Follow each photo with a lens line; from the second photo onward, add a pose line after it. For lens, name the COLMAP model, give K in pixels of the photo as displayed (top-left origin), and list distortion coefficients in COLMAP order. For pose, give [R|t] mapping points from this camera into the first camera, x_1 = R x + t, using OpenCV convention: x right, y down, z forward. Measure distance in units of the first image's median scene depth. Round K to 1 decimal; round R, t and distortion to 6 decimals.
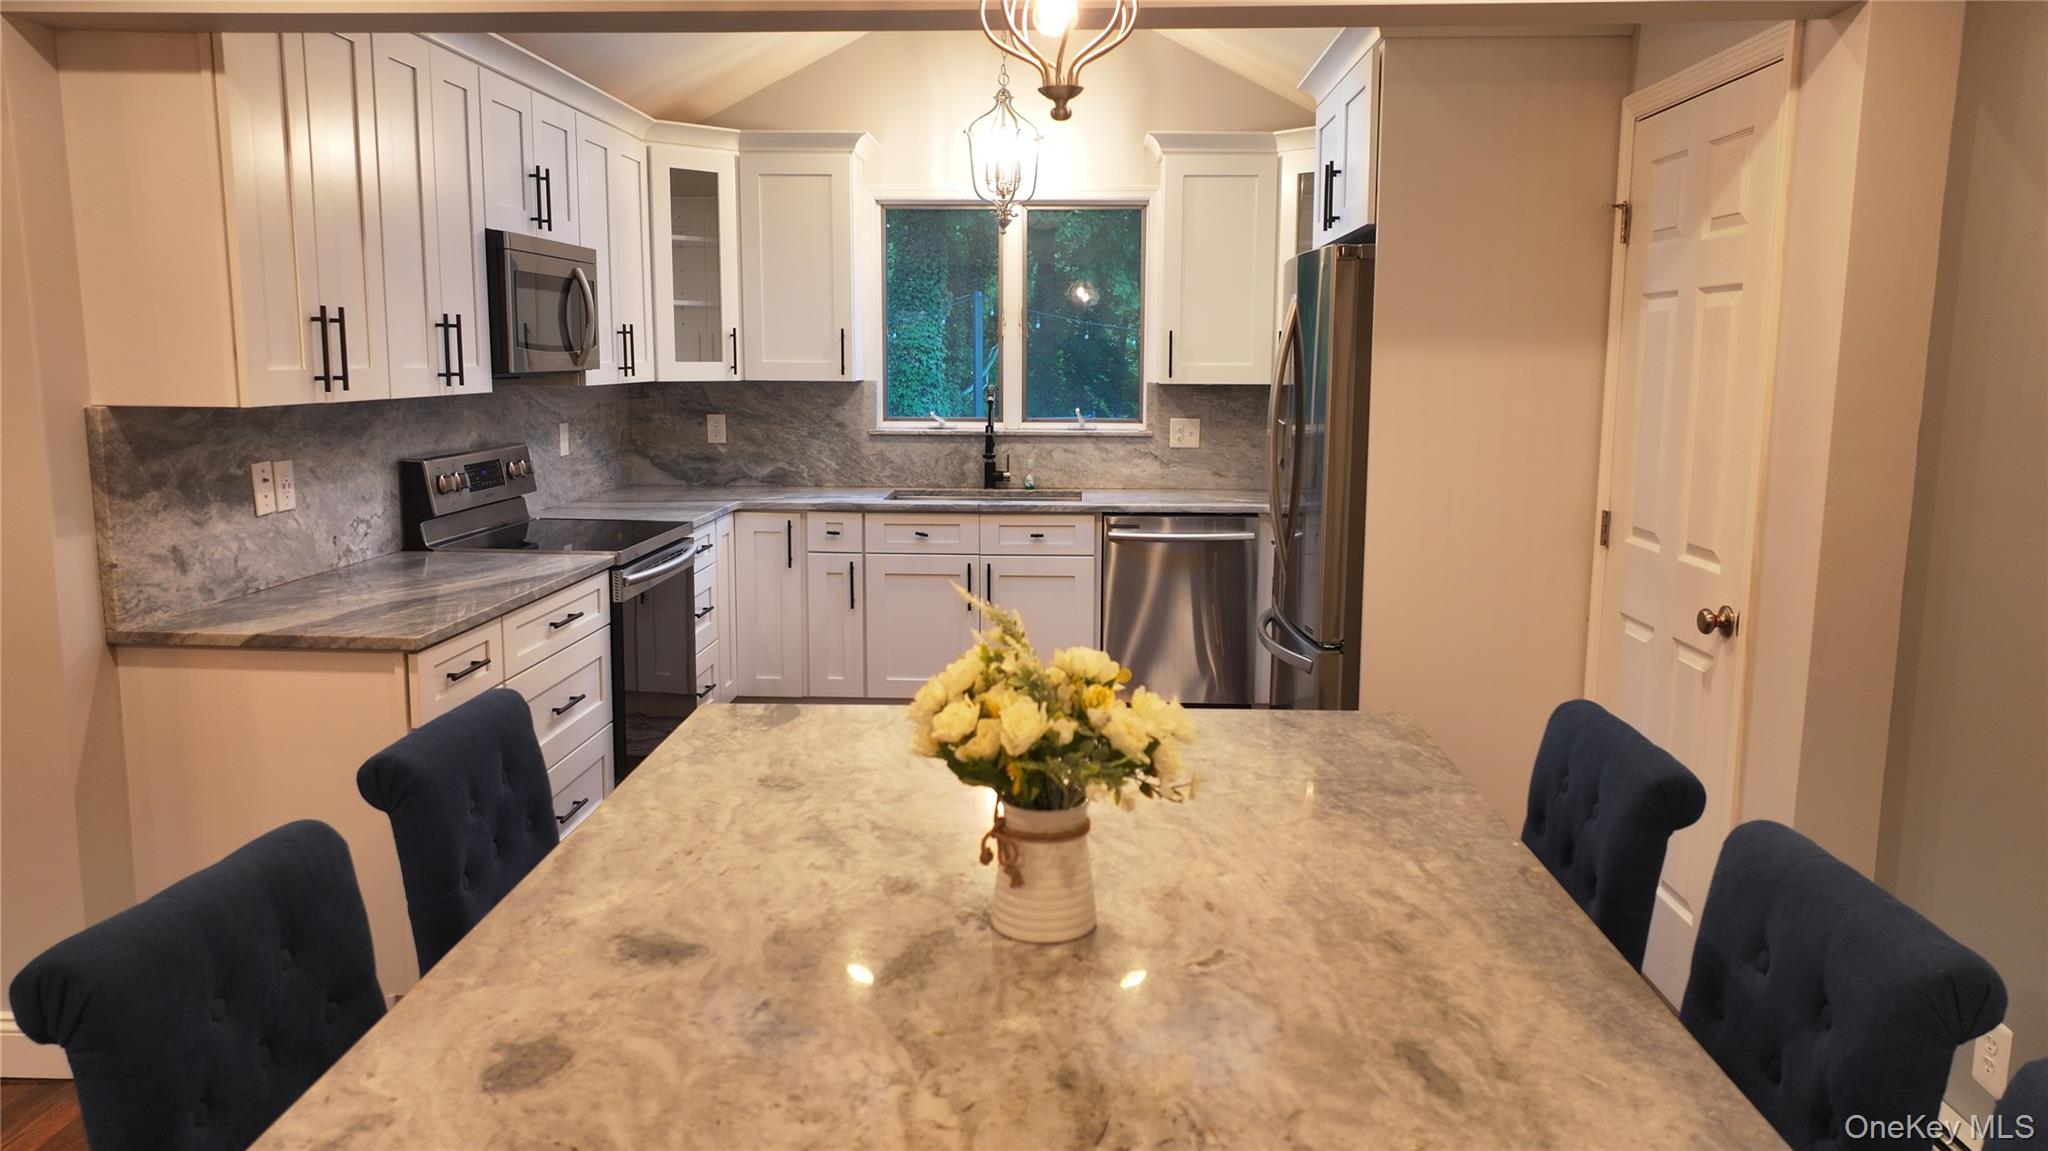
lens RADIAL K [[1433.4, 0, 1029.2], [0, 1433.4, 569.9], [0, 0, 1]] dist [0.002852, 0.001239]
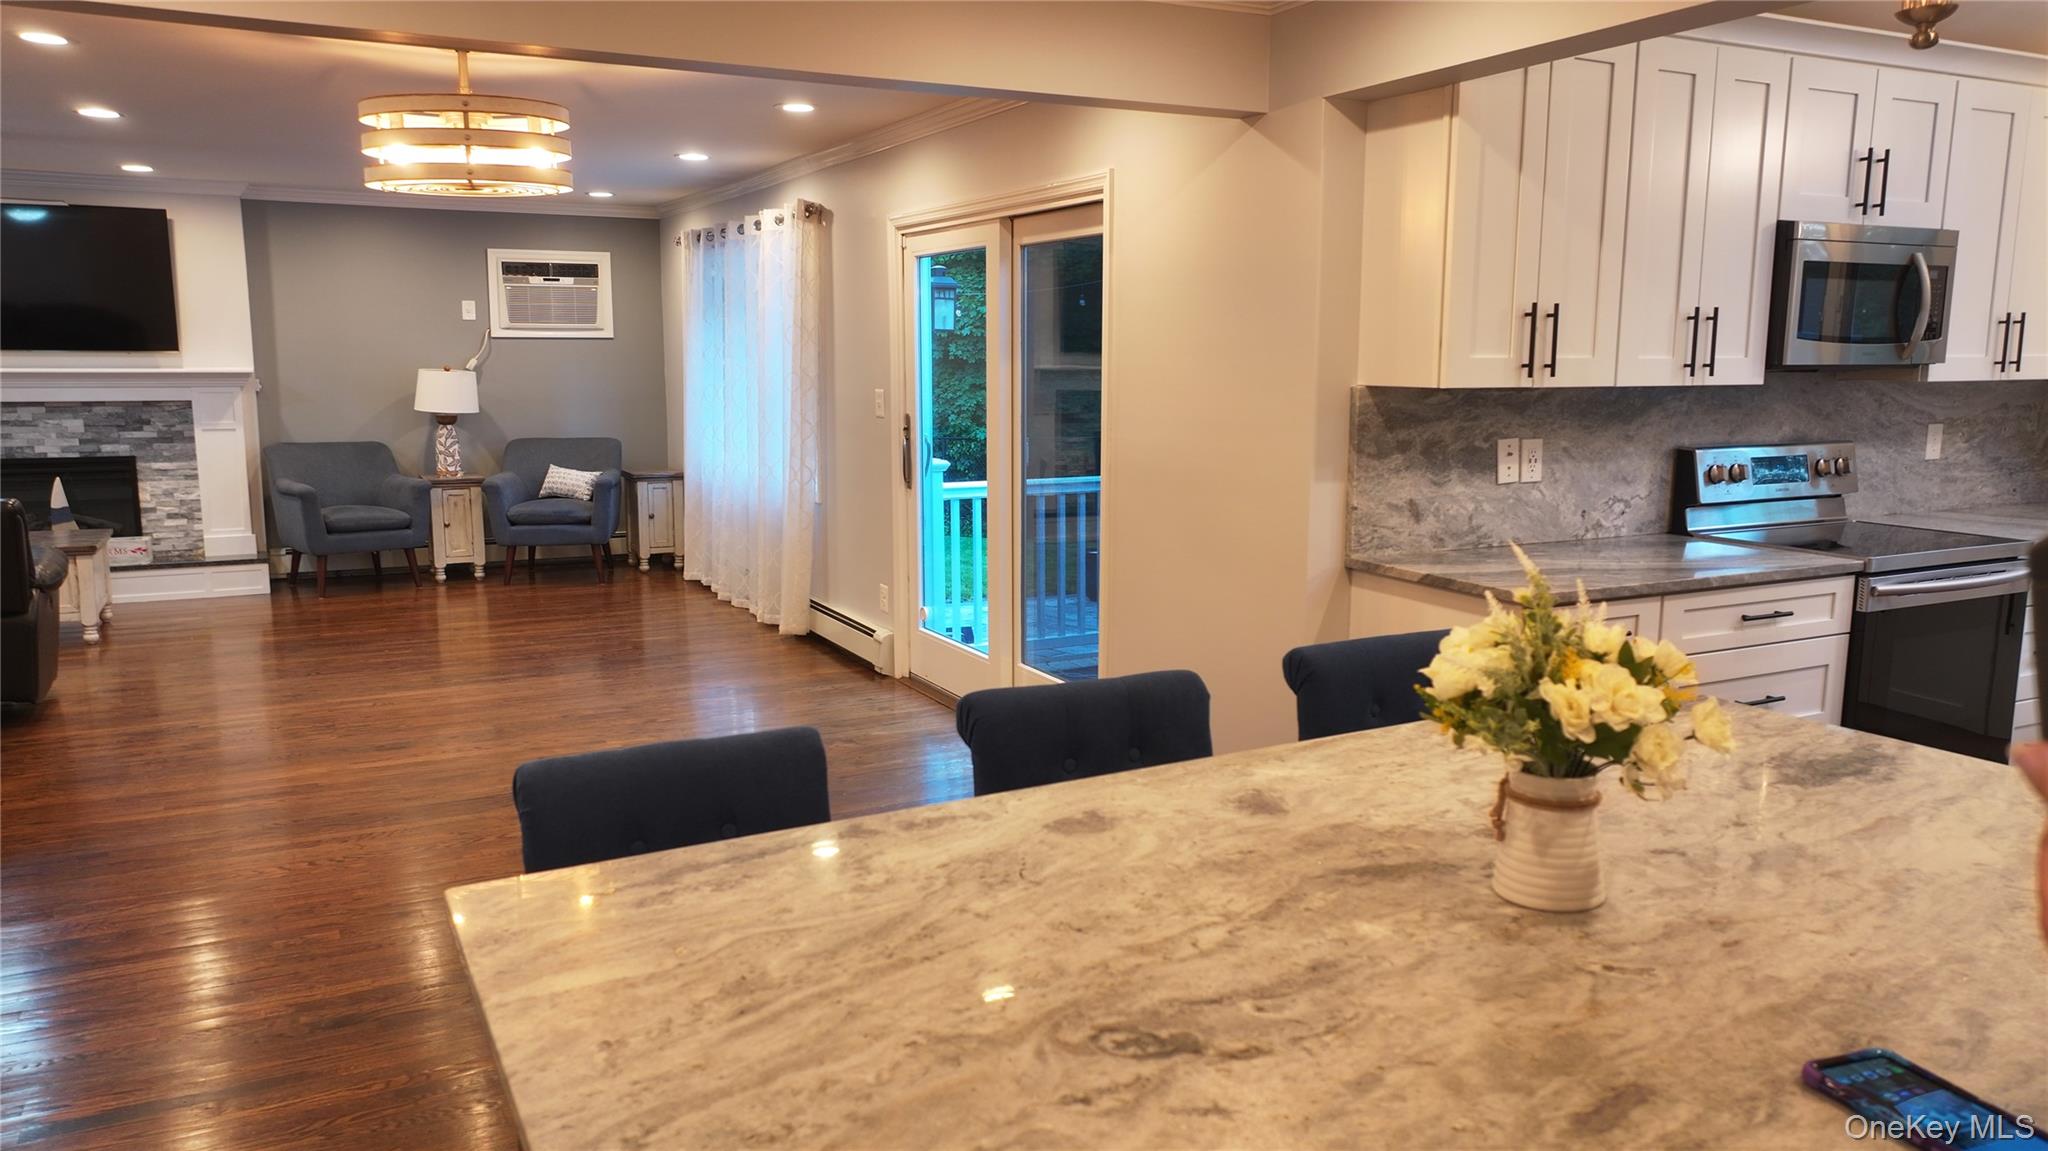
lens RADIAL K [[1433.4, 0, 1028.0], [0, 1433.4, 574.7], [0, 0, 1]] dist [0.002852, 0.001239]
pose [[0.493514, 0.126242, -0.860527, 0.223814], [-0.127044, 0.989261, 0.072268, 0.000326], [0.860409, 0.073659, 0.504253, 0.057335]]
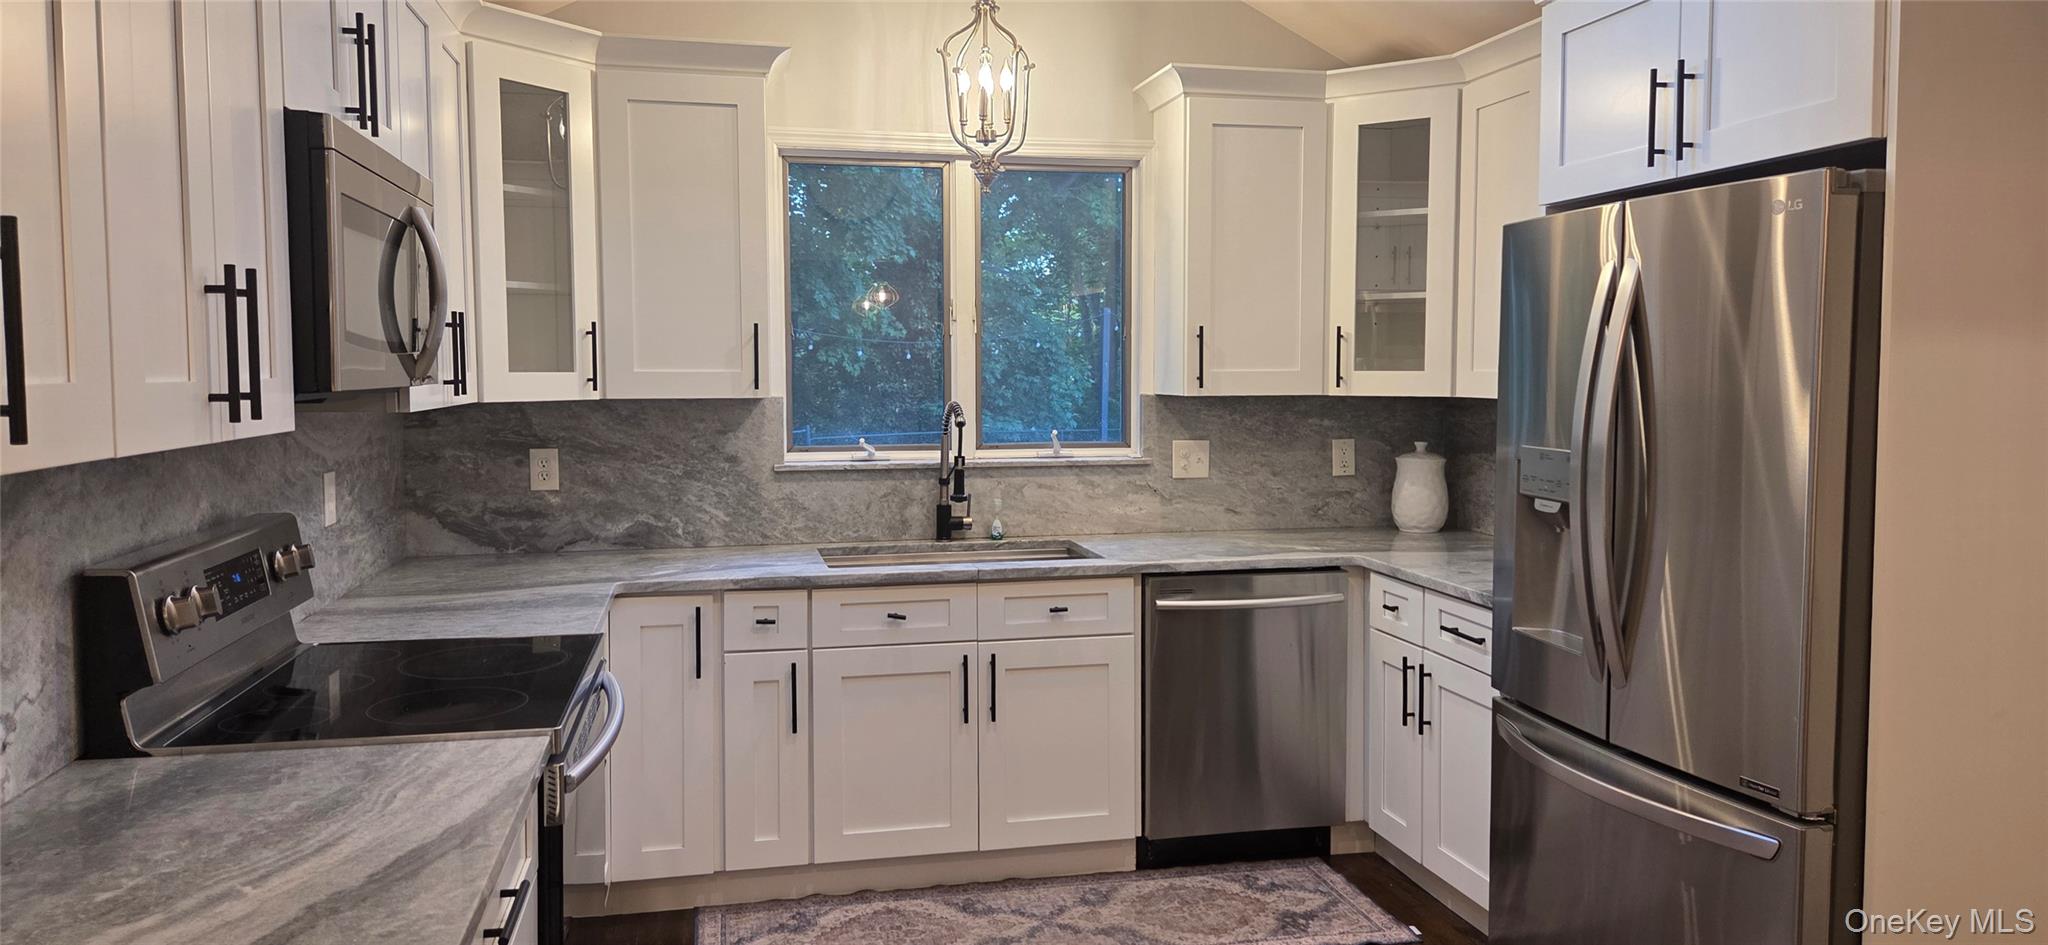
lens RADIAL K [[1360.2, 0, 1018.1], [0, 1360.2, 460.9], [0, 0, 1]] dist [0.033214, -0.010628]
pose [[0.965133, -0.025957, 0.260472, -0.228566], [0.046820, 0.996143, -0.074213, -0.058851], [-0.257540, 0.083820, 0.962625, 0.423237]]
